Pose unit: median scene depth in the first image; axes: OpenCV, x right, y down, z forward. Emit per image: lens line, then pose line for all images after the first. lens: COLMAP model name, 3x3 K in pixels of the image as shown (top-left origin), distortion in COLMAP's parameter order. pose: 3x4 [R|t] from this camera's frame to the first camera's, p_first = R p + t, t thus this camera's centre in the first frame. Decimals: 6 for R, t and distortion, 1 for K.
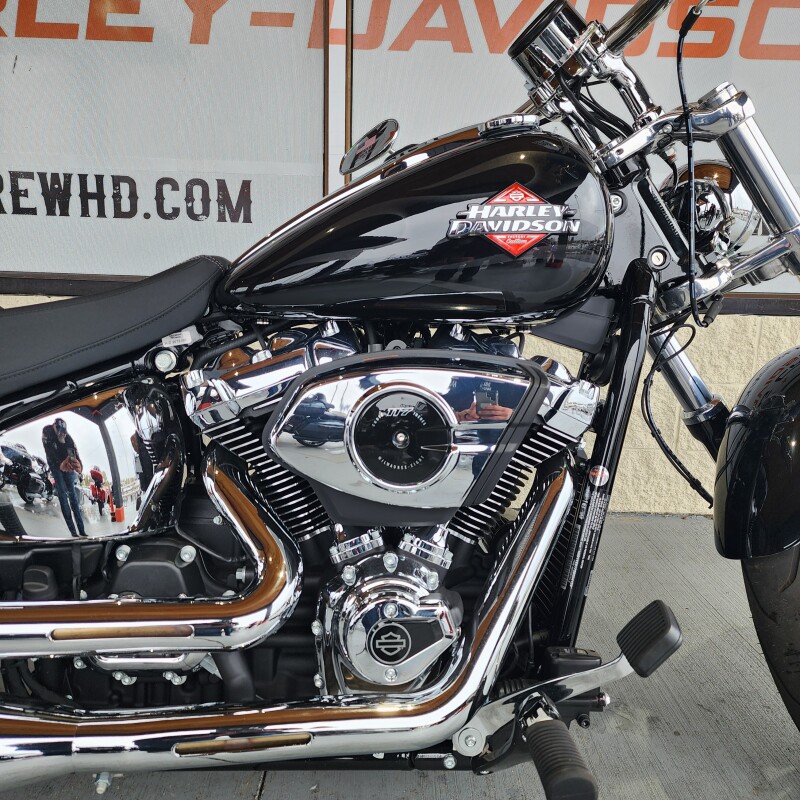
lens RADIAL K [[720.6, 0, 395.2], [0, 720.6, 389.3], [0, 0, 1]] dist [0.056593, -0.045244]
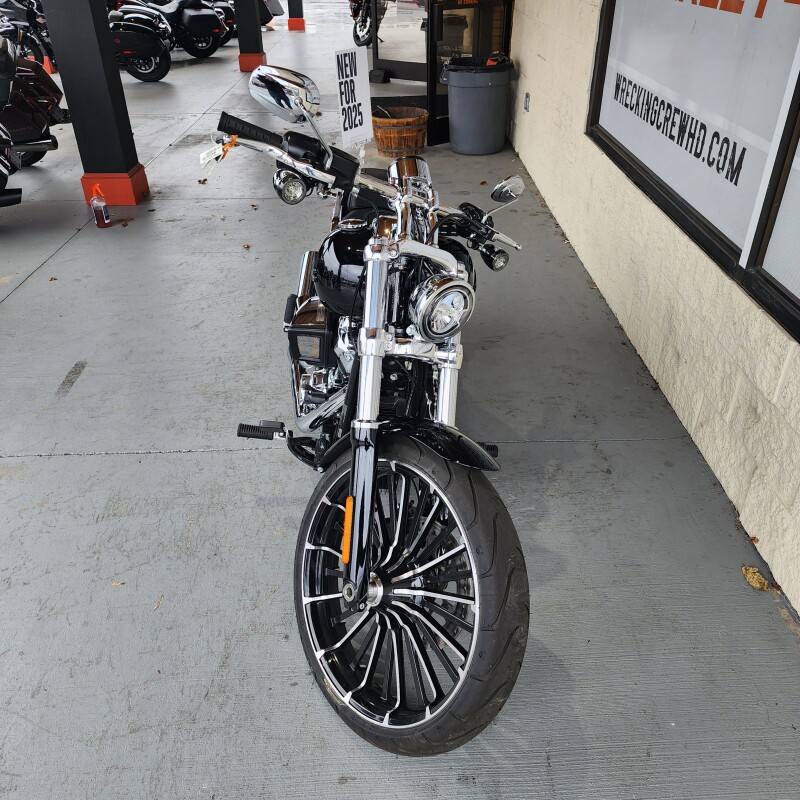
lens RADIAL K [[720.6, 0, 397.3], [0, 720.6, 402.2], [0, 0, 1]] dist [0.056593, -0.045244]
pose [[0.005197, 0.512405, -0.858728, 2.006425], [-0.178926, 0.845358, 0.503344, -0.897698], [0.983849, 0.151033, 0.096076, 0.900817]]
